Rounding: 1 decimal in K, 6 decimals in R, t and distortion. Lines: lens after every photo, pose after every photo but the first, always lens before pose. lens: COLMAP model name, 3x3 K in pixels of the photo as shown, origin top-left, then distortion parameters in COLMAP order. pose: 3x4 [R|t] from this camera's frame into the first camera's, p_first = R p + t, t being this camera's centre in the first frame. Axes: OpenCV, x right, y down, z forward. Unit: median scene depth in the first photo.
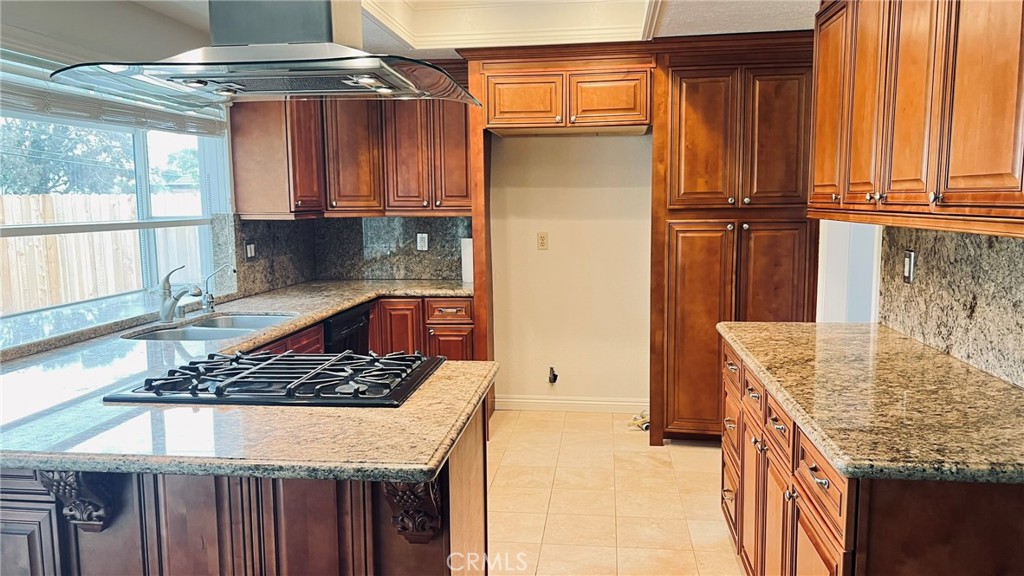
lens RADIAL K [[774.4, 0, 512.0], [0, 774.4, 288.0], [0, 0, 1]] dist [0.076164, -0.000161]
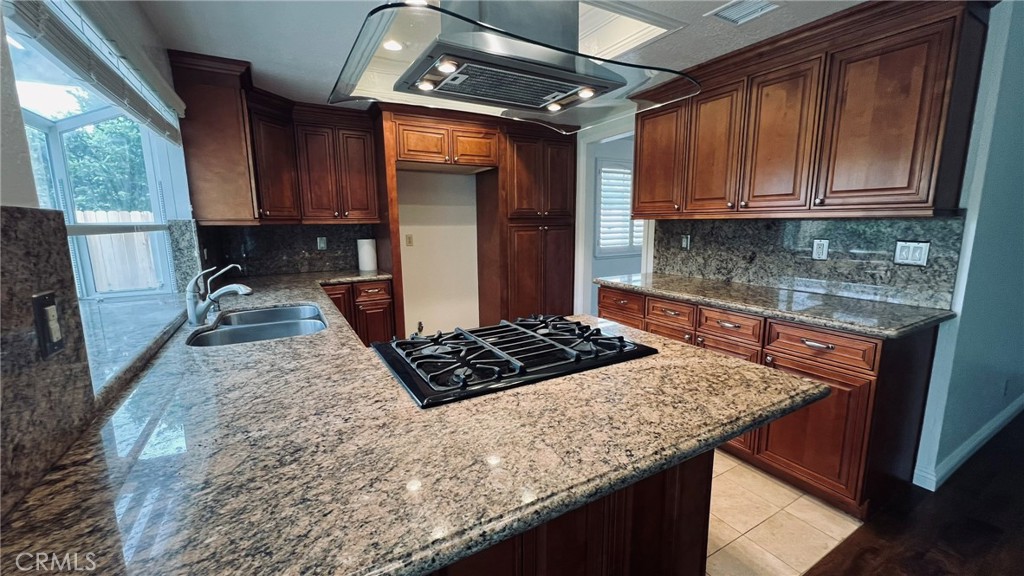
lens RADIAL K [[411.0, 0, 512.0], [0, 411.0, 288.0], [0, 0, 1]] dist [0.000536, -0.000151]
pose [[0.798322, -0.095836, 0.594557, -0.349563], [0.069700, 0.995326, 0.066849, -0.008755], [-0.598184, -0.011926, 0.801270, 0.277917]]
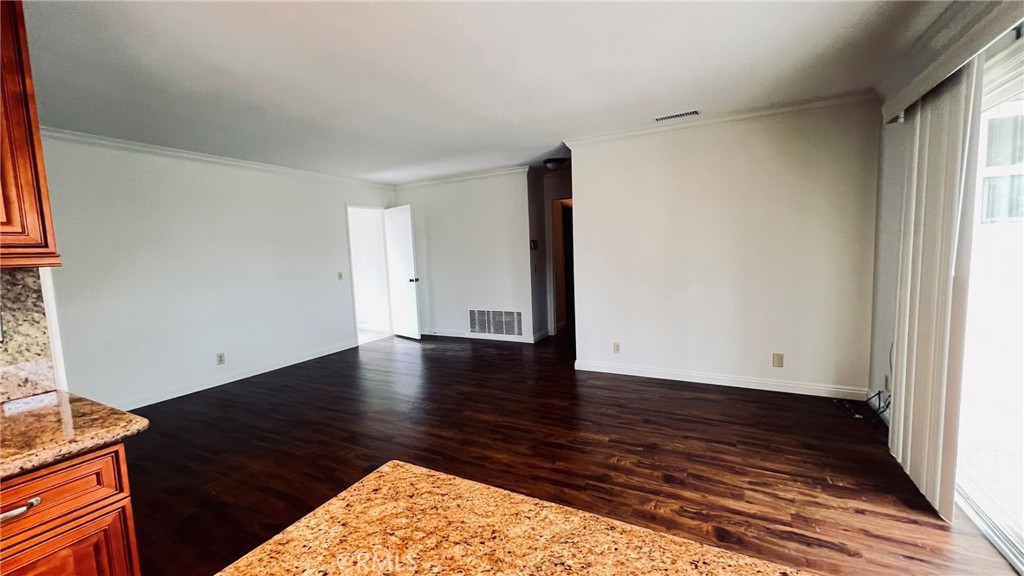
lens RADIAL K [[411.0, 0, 512.0], [0, 411.0, 288.0], [0, 0, 1]] dist [0.000536, -0.000151]
pose [[-0.936854, 0.012706, 0.349490, -0.170614], [0.084833, 0.977749, 0.191859, -0.036650], [-0.339276, 0.209392, -0.917086, 0.520052]]
